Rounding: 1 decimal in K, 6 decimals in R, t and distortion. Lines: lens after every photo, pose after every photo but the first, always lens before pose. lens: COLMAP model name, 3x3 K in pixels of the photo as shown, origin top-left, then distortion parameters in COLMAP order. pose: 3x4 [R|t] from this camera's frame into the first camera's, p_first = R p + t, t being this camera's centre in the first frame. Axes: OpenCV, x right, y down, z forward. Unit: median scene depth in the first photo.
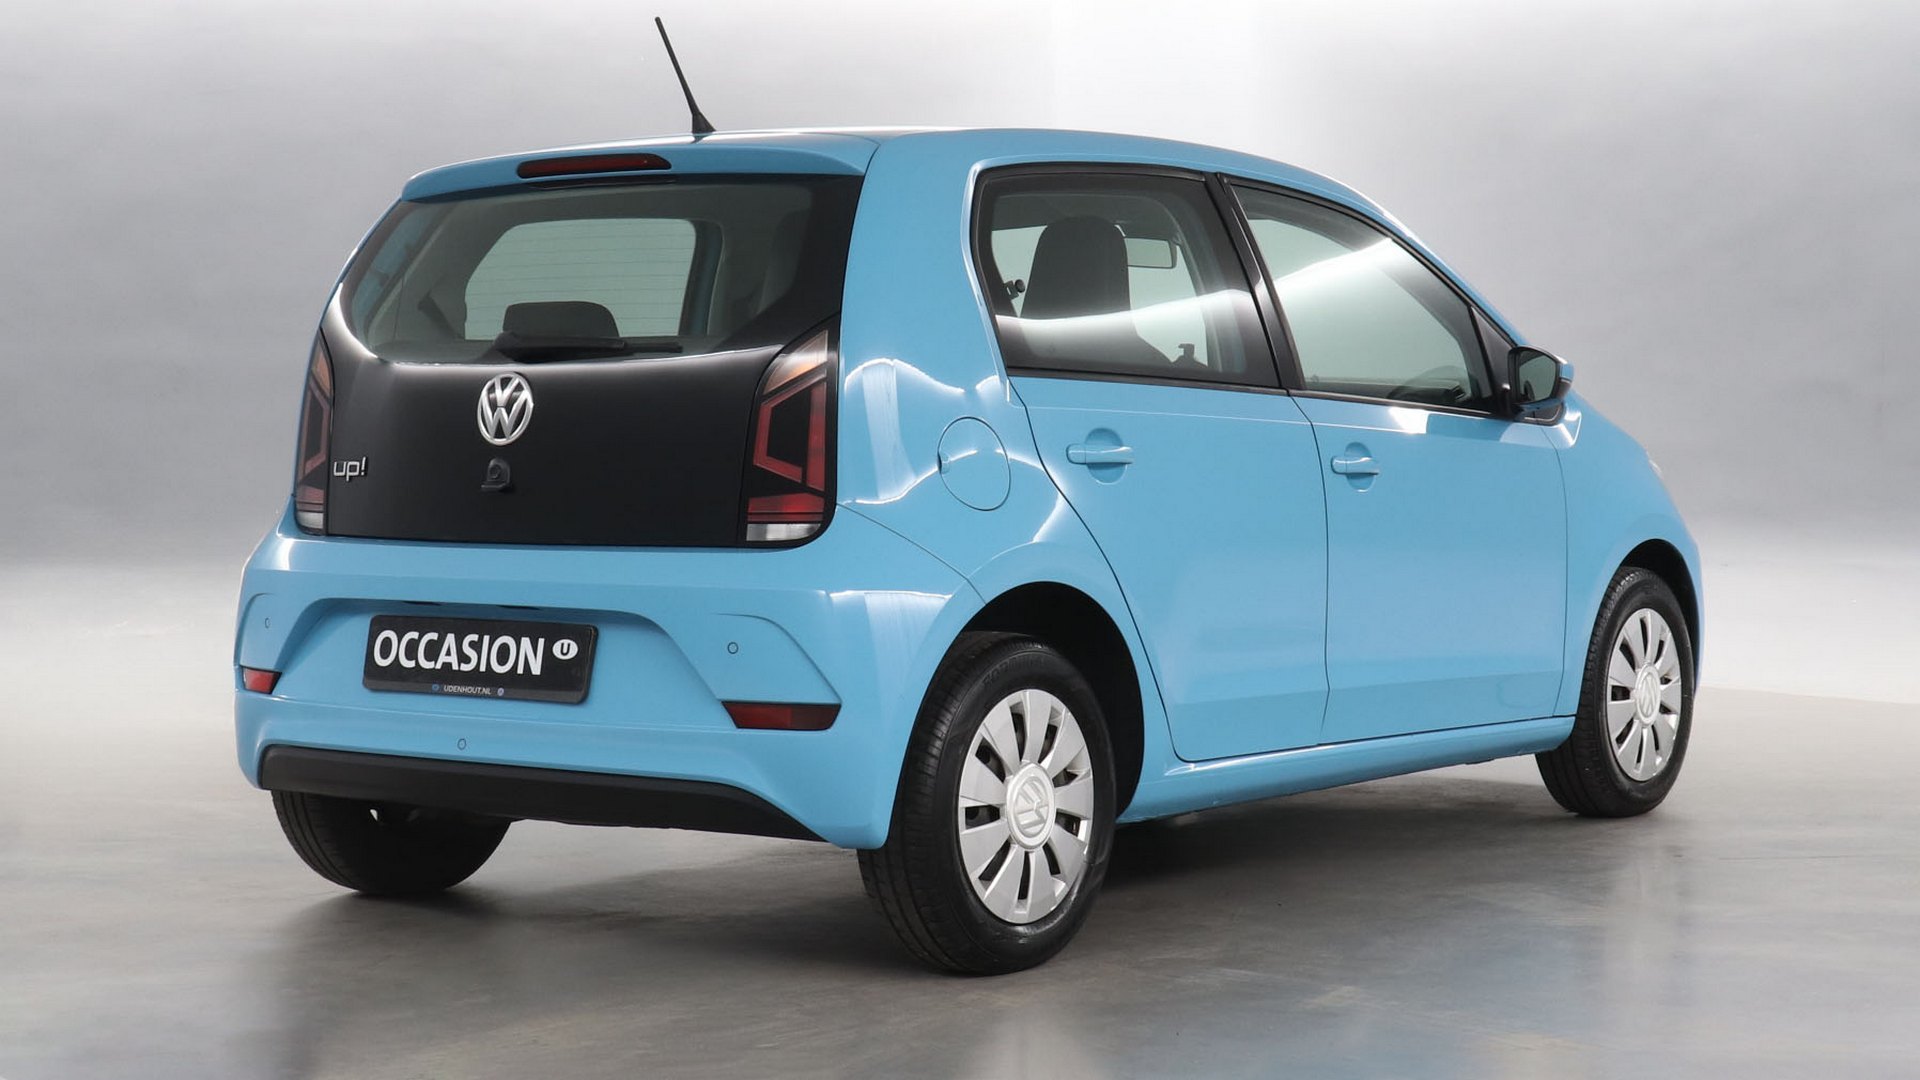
lens RADIAL K [[4142.6, 0, 953.4], [0, 4142.6, 529.2], [0, 0, 1]] dist [-0.752536, 0.000000]
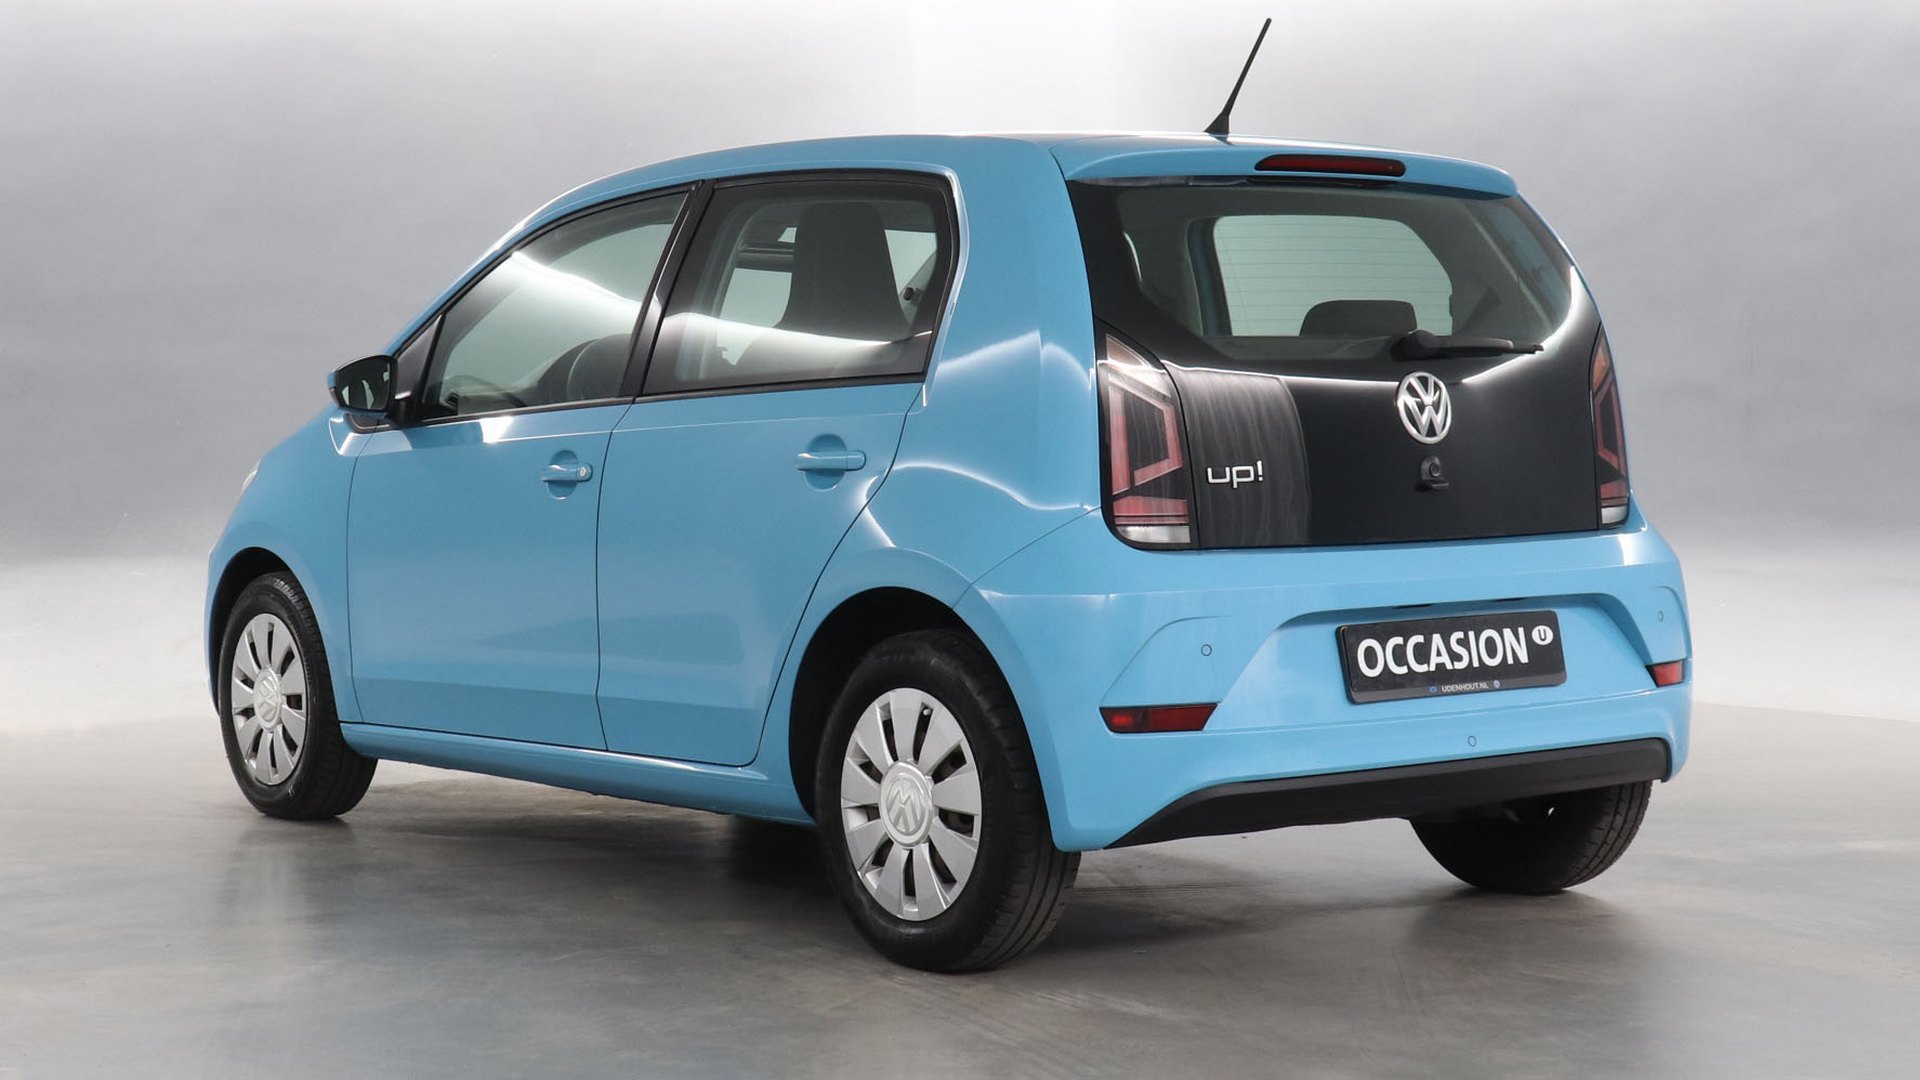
lens RADIAL K [[4142.6, 0, 972.0], [0, 4142.6, 530.6], [0, 0, 1]] dist [-0.752536, 0.000000]
pose [[0.248623, -0.036771, 0.967902, -1.115456], [0.044317, 0.998664, 0.026556, -0.030980], [-0.967586, 0.036292, 0.249921, 0.862972]]
